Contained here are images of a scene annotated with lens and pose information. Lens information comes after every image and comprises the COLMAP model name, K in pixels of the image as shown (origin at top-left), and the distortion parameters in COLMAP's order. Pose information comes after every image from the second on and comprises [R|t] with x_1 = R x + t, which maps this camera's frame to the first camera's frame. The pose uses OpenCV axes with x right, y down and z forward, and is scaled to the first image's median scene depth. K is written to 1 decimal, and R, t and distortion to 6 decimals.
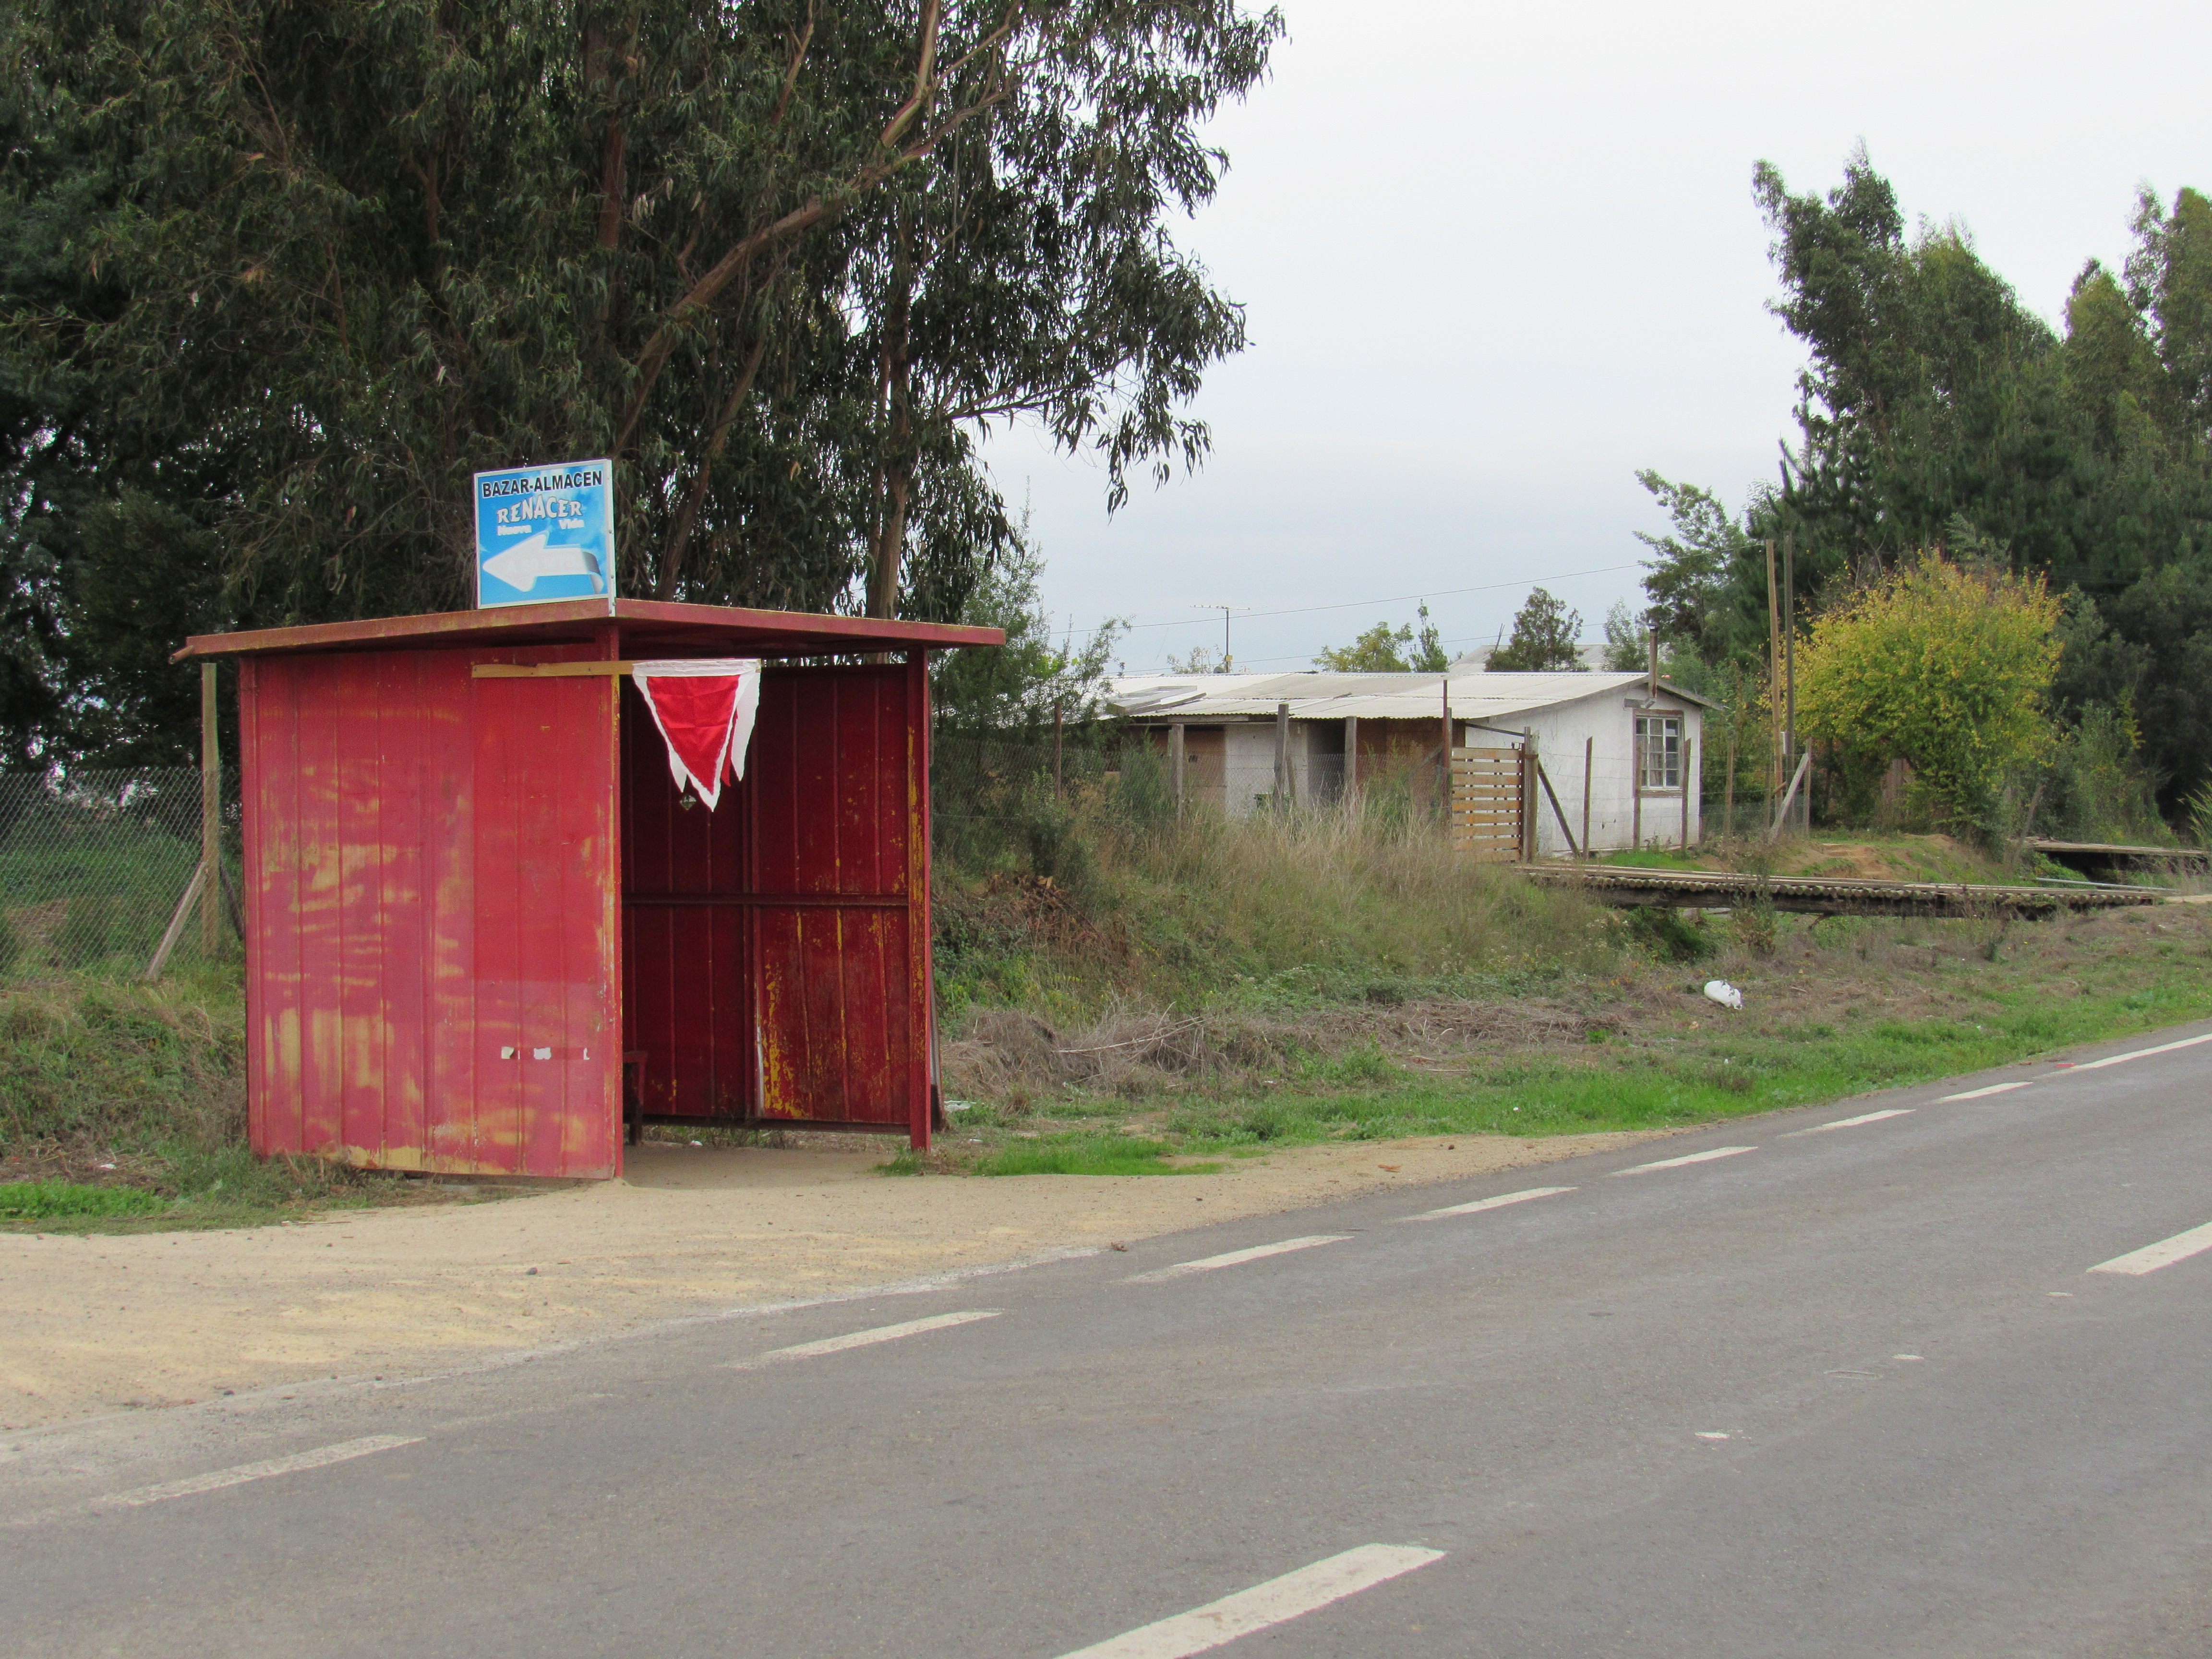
lens RADIAL K [[4085.3, 0, 1106.3], [0, 4085.3, 832.4], [0, 0, 1]] dist [0.045993, 0.000000]
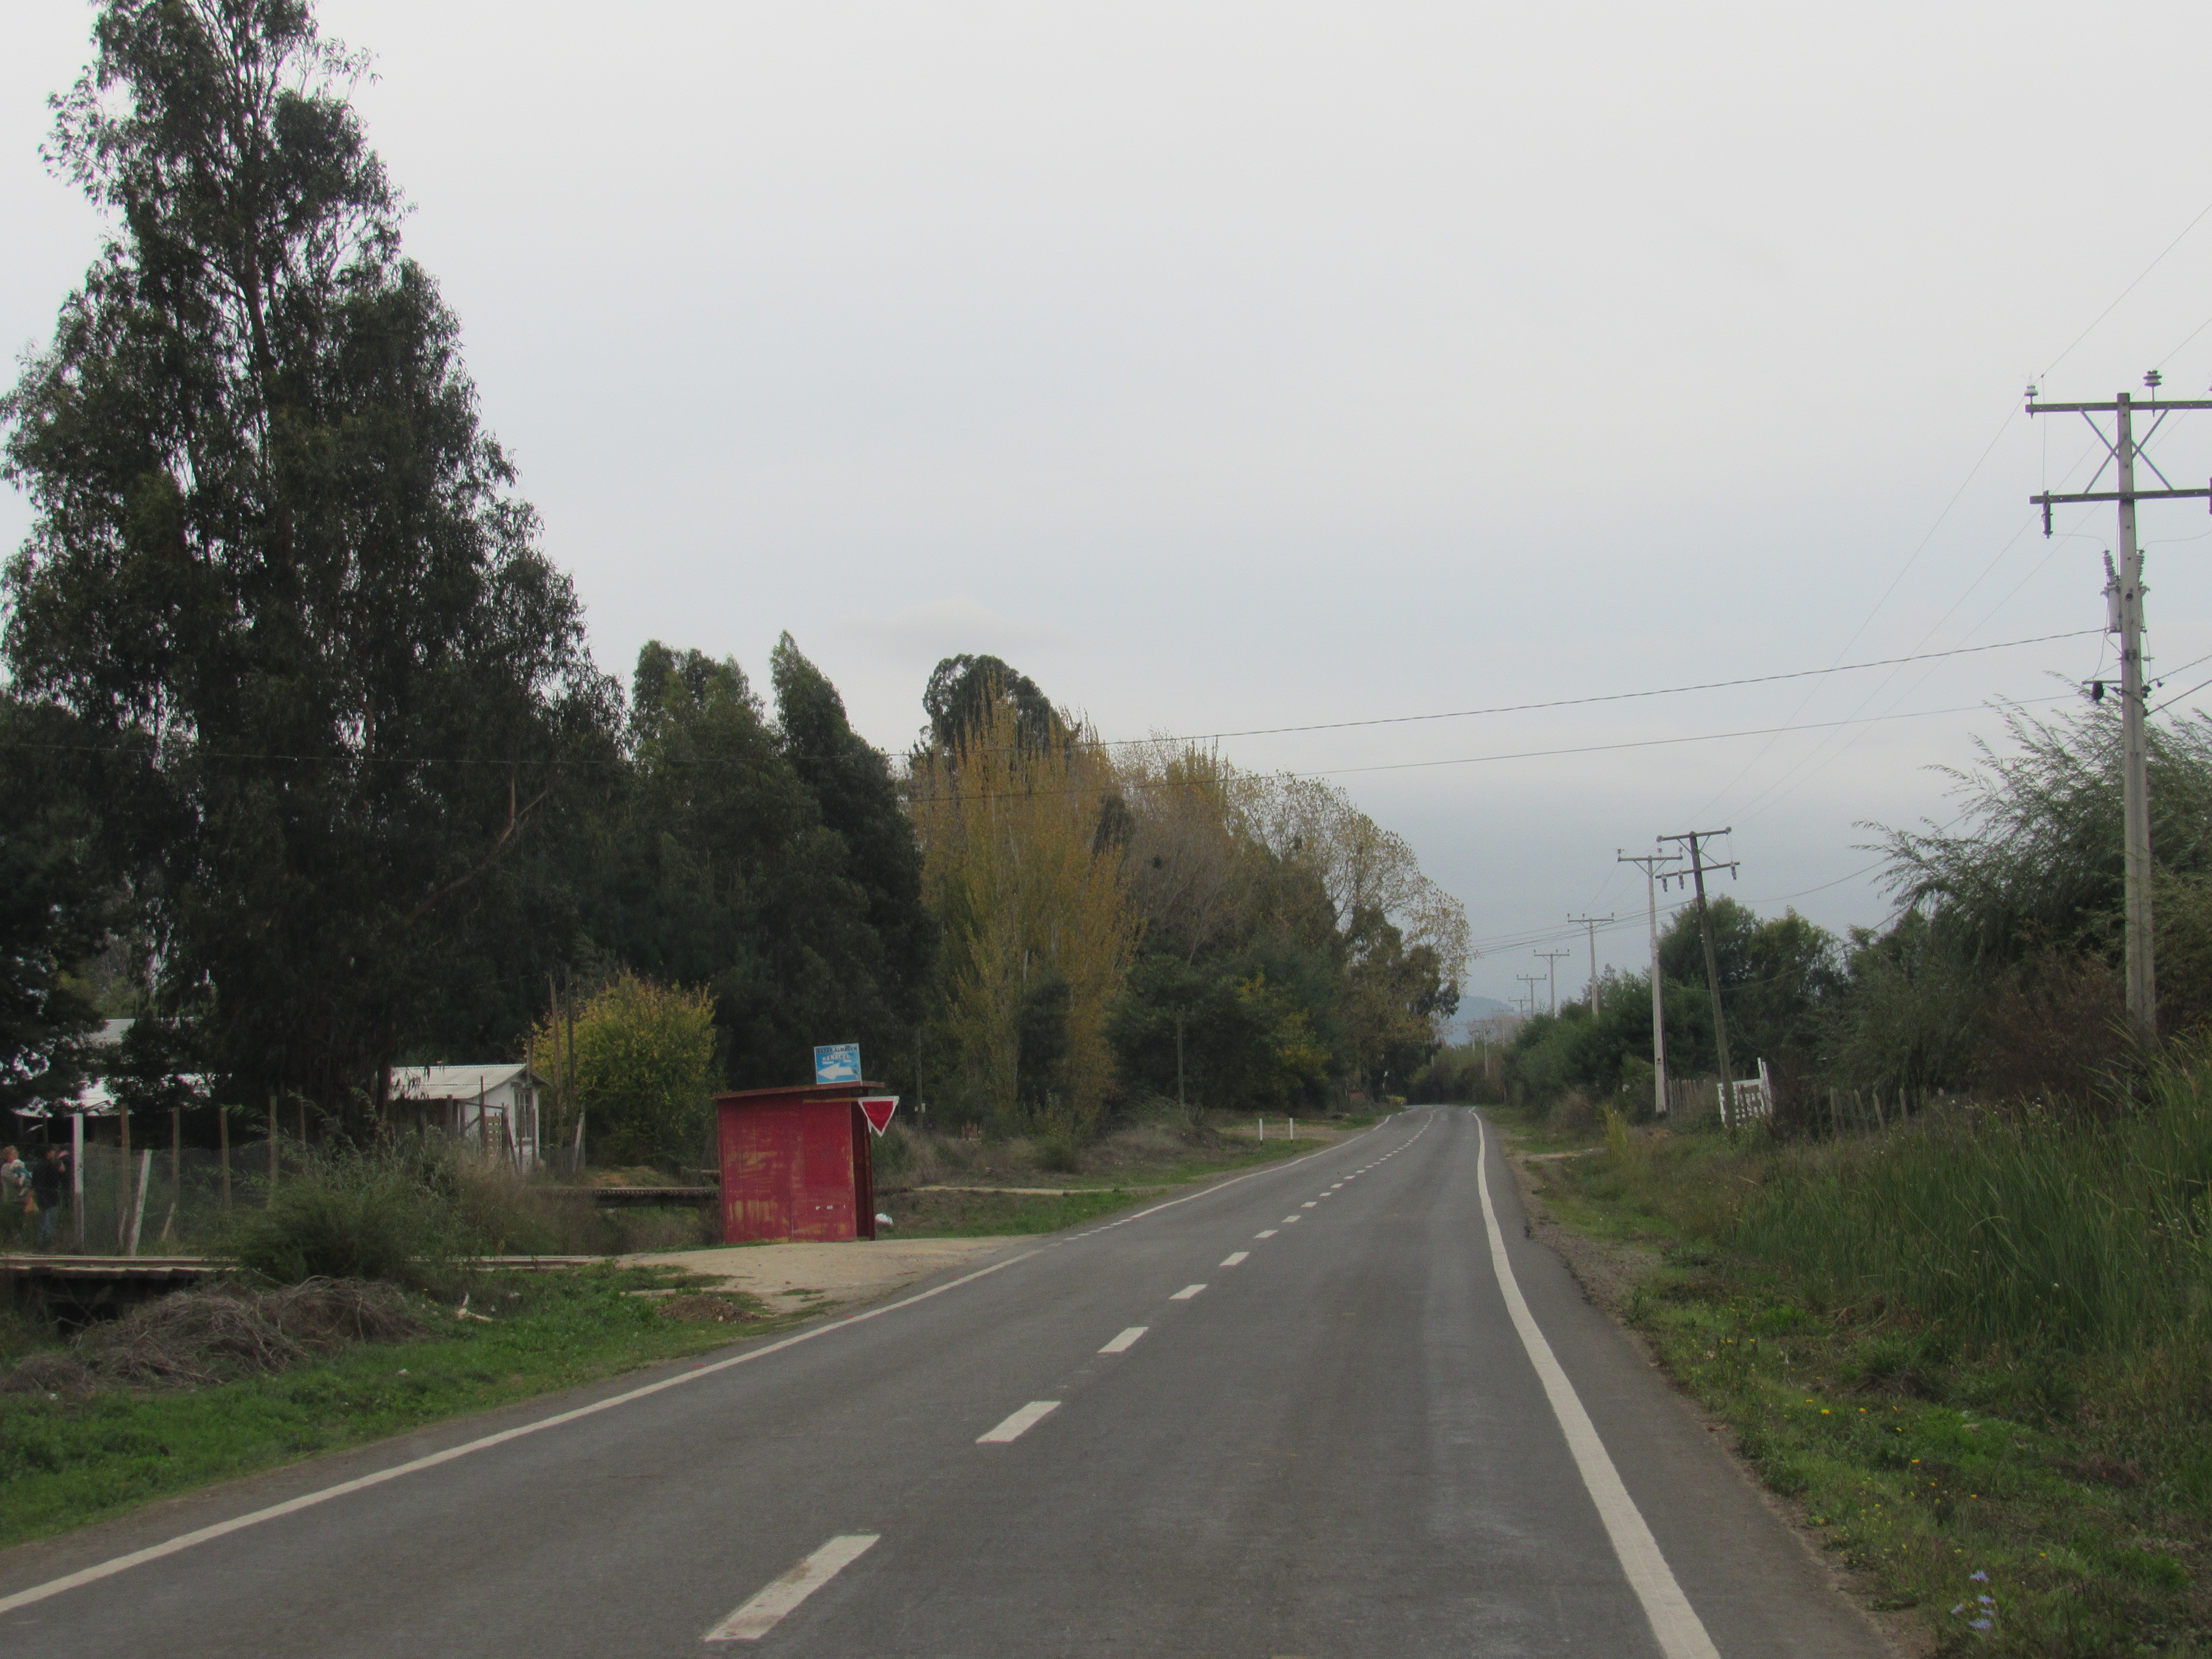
lens RADIAL K [[4617.8, 0, 1105.4], [0, 4617.8, 828.8], [0, 0, 1]] dist [0.063611, 0.000000]
pose [[0.912532, -0.008012, 0.408926, -1.530294], [0.040415, 0.996681, -0.070661, 0.018762], [-0.407003, 0.081007, 0.909828, -2.739164]]
